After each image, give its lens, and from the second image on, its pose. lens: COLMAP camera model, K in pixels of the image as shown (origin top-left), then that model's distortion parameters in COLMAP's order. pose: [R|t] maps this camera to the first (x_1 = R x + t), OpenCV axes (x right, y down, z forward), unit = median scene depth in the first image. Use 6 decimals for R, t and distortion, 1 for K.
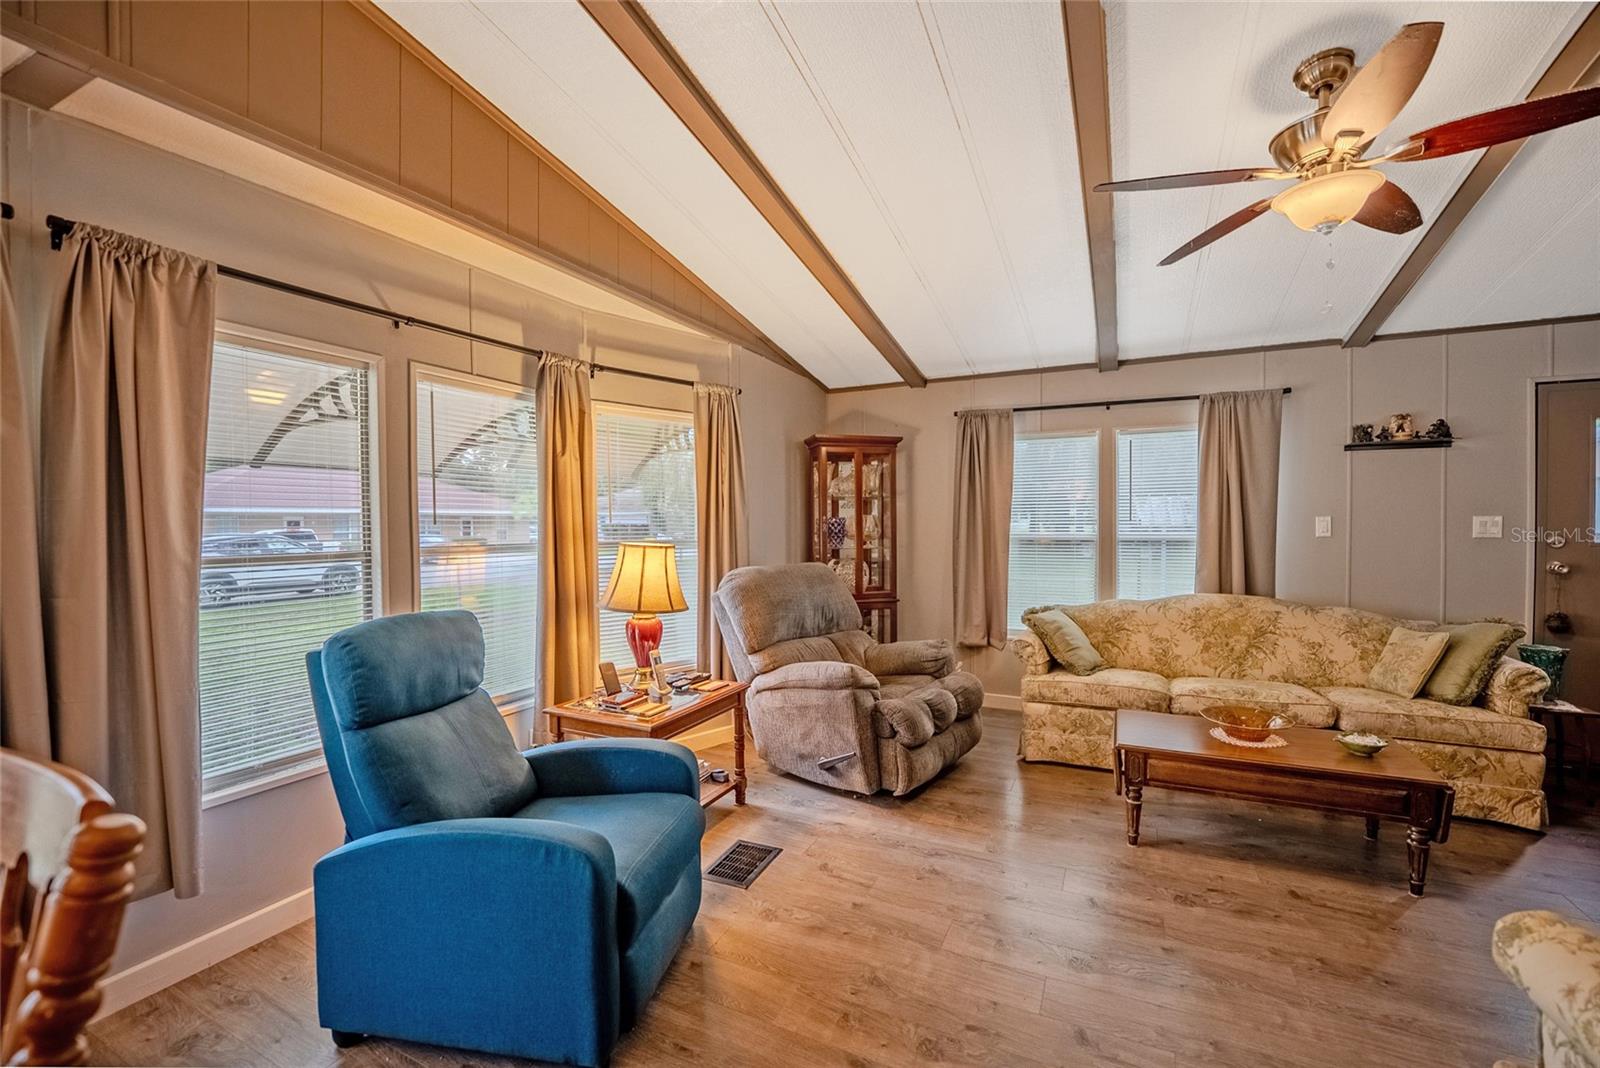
lens RADIAL K [[654.7, 0, 813.7], [0, 654.7, 535.5], [0, 0, 1]] dist [-0.020061, 0.000435]
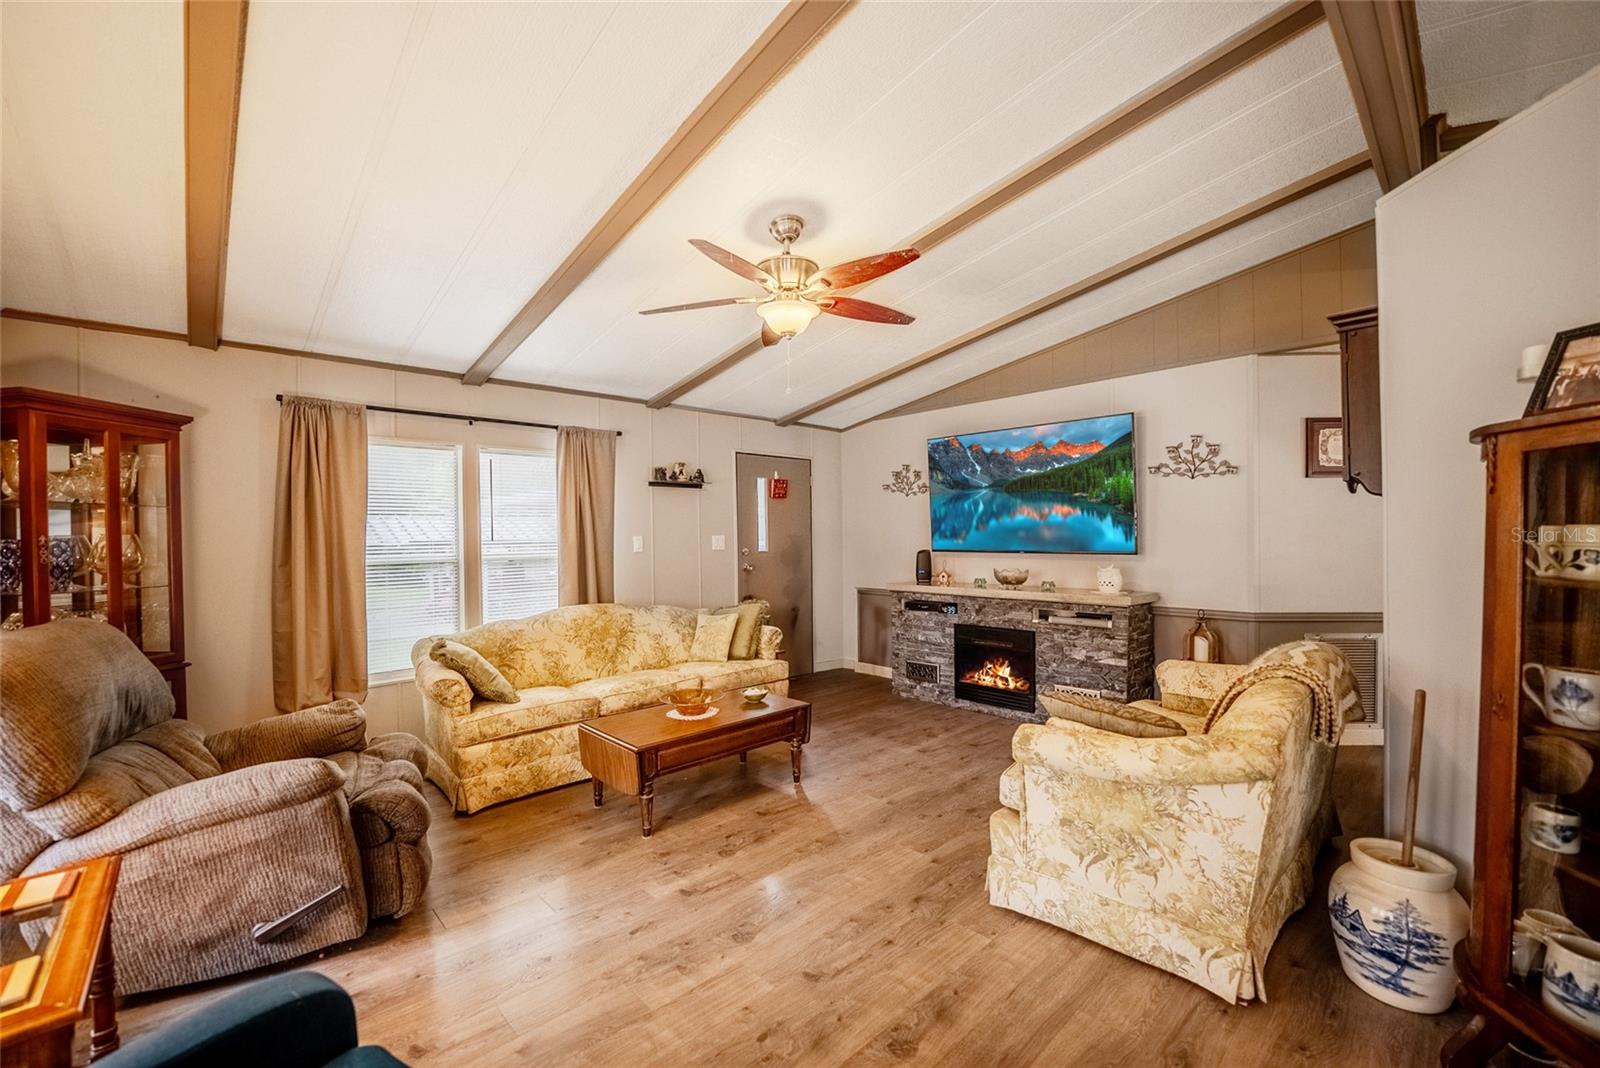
lens RADIAL K [[654.7, 0, 786.5], [0, 654.7, 538.3], [0, 0, 1]] dist [-0.020061, 0.000435]
pose [[0.376262, -0.002738, 0.926509, -0.316964], [0.029379, 0.999528, -0.008977, -0.005245], [-0.926047, 0.030597, 0.376165, 0.260588]]
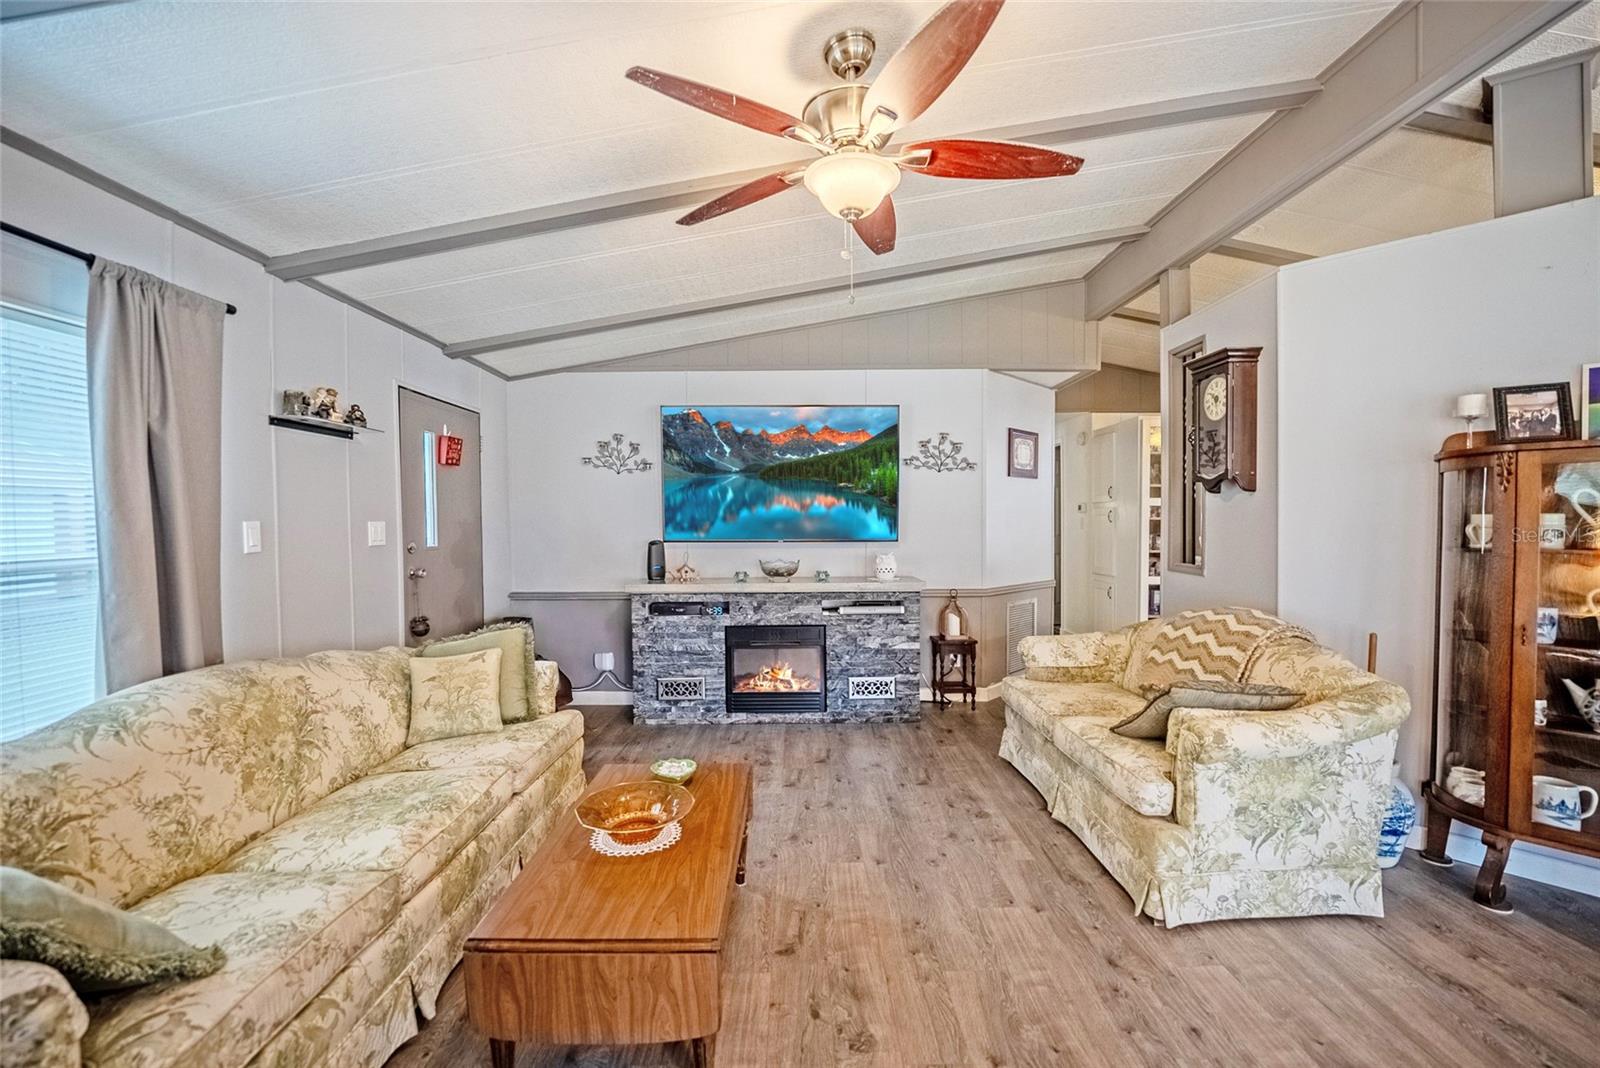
lens RADIAL K [[654.7, 0, 784.9], [0, 654.7, 536.7], [0, 0, 1]] dist [-0.020061, 0.000435]
pose [[-0.428810, -0.010750, 0.903331, -0.025619], [0.028190, 0.999283, 0.025273, -0.016168], [-0.902955, 0.036303, -0.428199, 0.850484]]
